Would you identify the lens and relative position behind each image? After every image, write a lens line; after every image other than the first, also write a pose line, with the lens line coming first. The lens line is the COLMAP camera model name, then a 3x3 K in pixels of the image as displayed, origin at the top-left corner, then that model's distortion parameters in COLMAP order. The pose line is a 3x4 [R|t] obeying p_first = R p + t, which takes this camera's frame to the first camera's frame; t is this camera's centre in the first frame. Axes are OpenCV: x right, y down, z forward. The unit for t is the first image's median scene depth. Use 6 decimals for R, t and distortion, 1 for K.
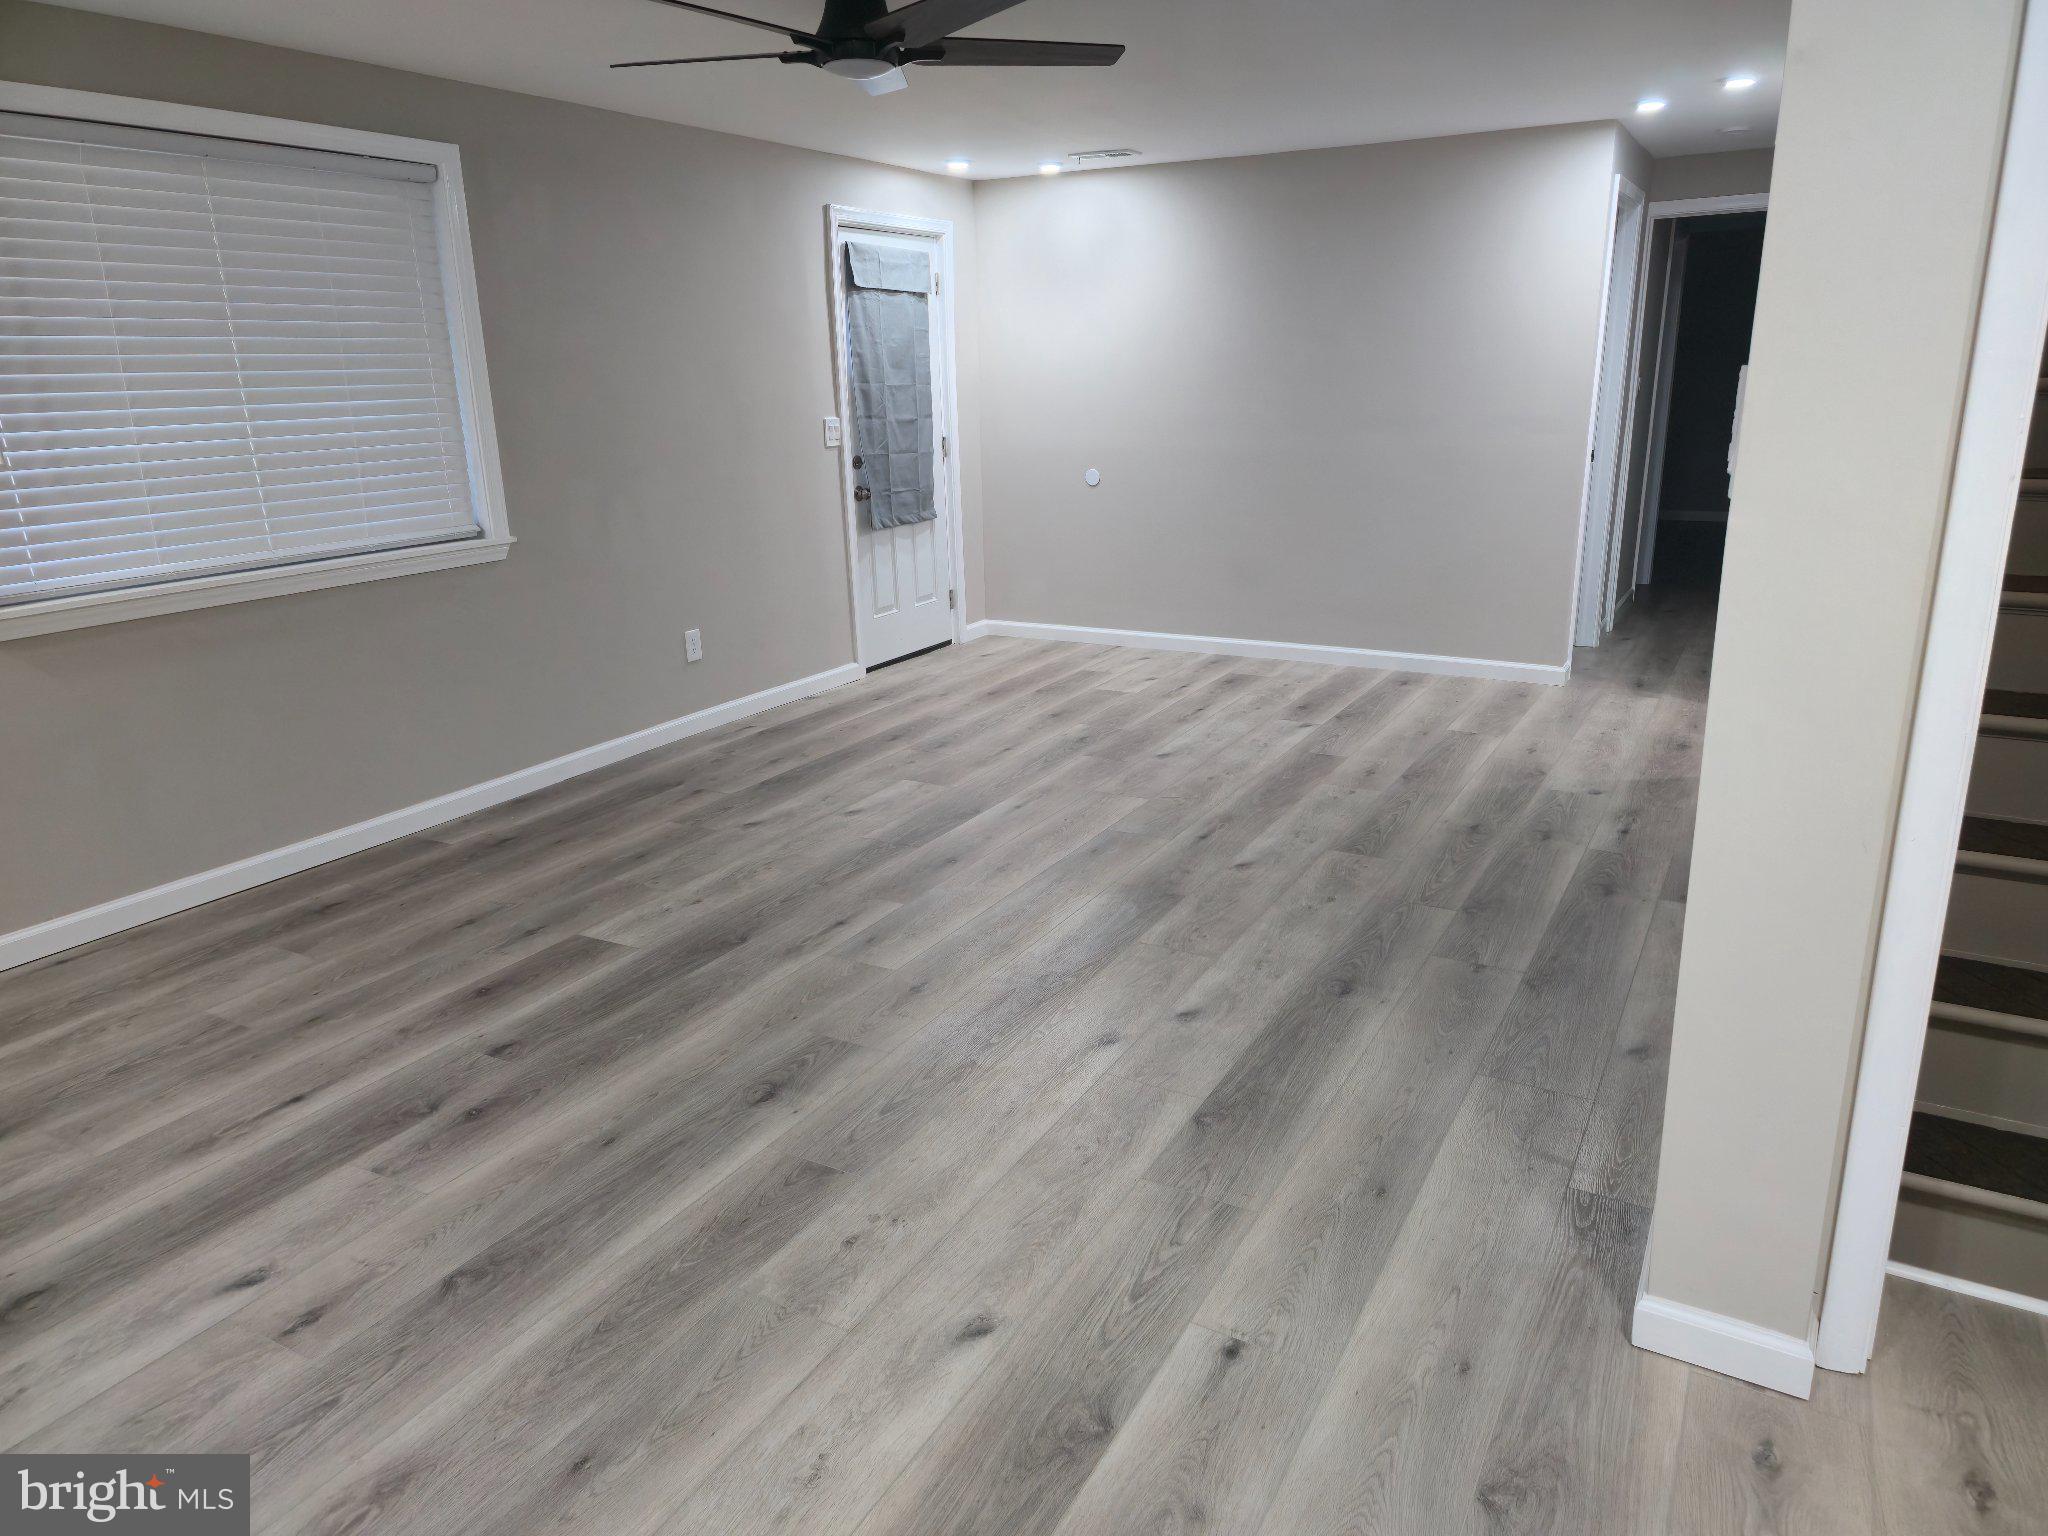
lens RADIAL K [[1339.8, 0, 1041.7], [0, 1339.8, 742.4], [0, 0, 1]] dist [0.095679, -0.124517]
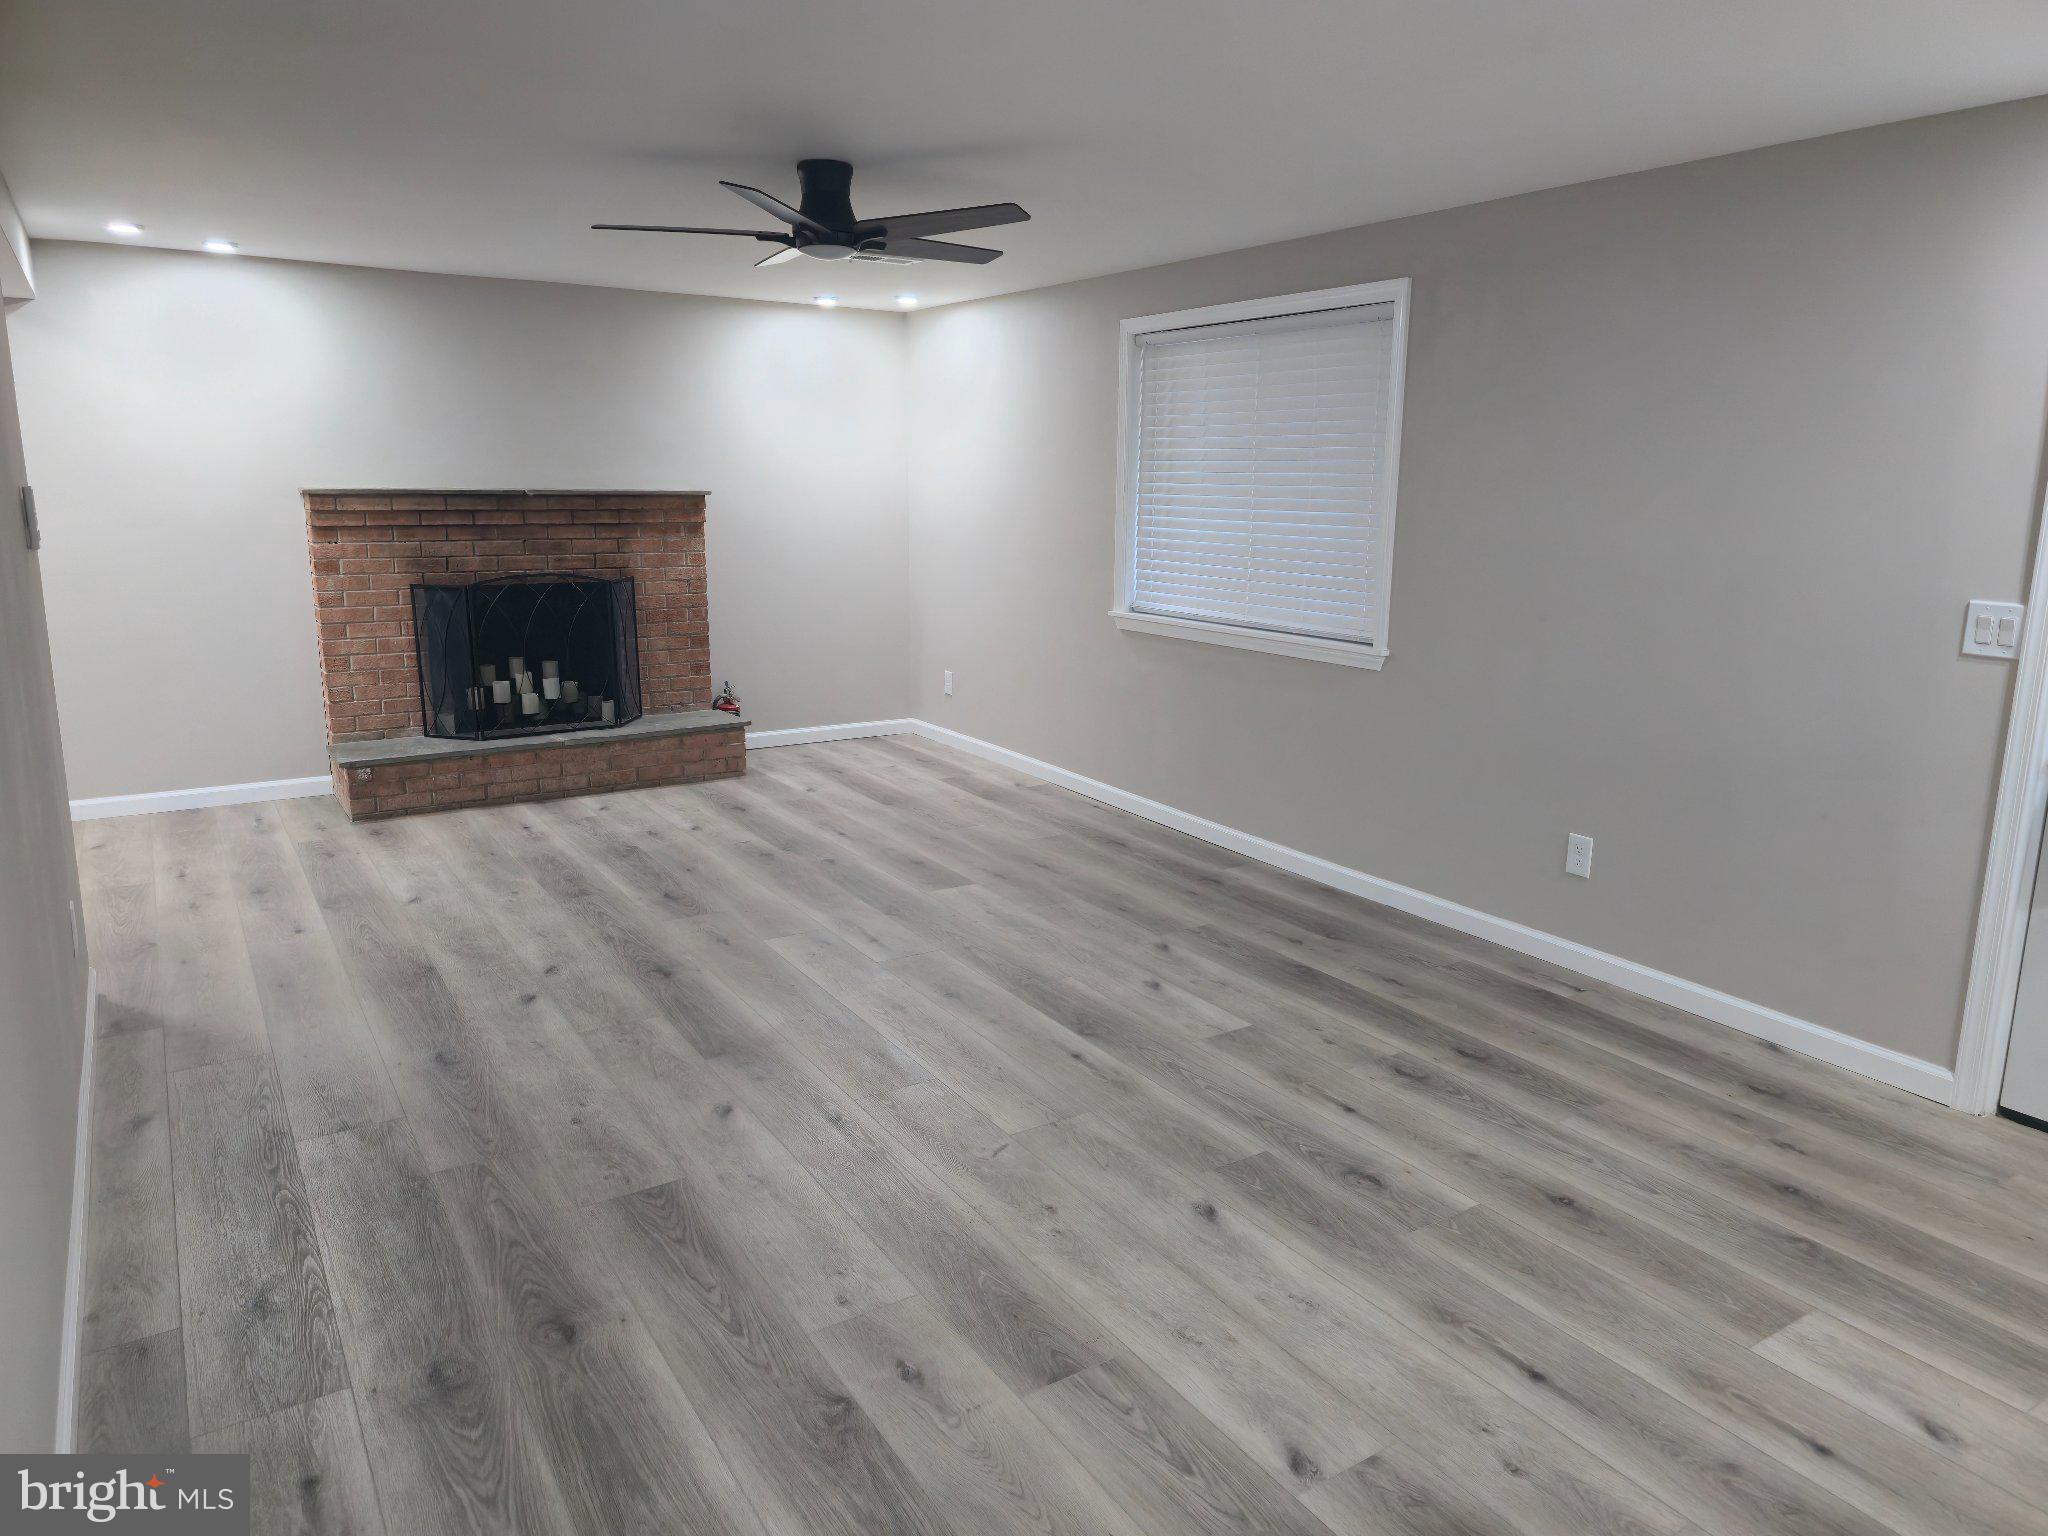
lens RADIAL K [[1339.8, 0, 1041.7], [0, 1339.8, 742.4], [0, 0, 1]] dist [0.095679, -0.124517]
pose [[-0.462229, 0.191528, -0.865830, 0.665114], [-0.244447, 0.911044, 0.332030, -0.390536], [0.852402, 0.365124, -0.374293, 1.278022]]
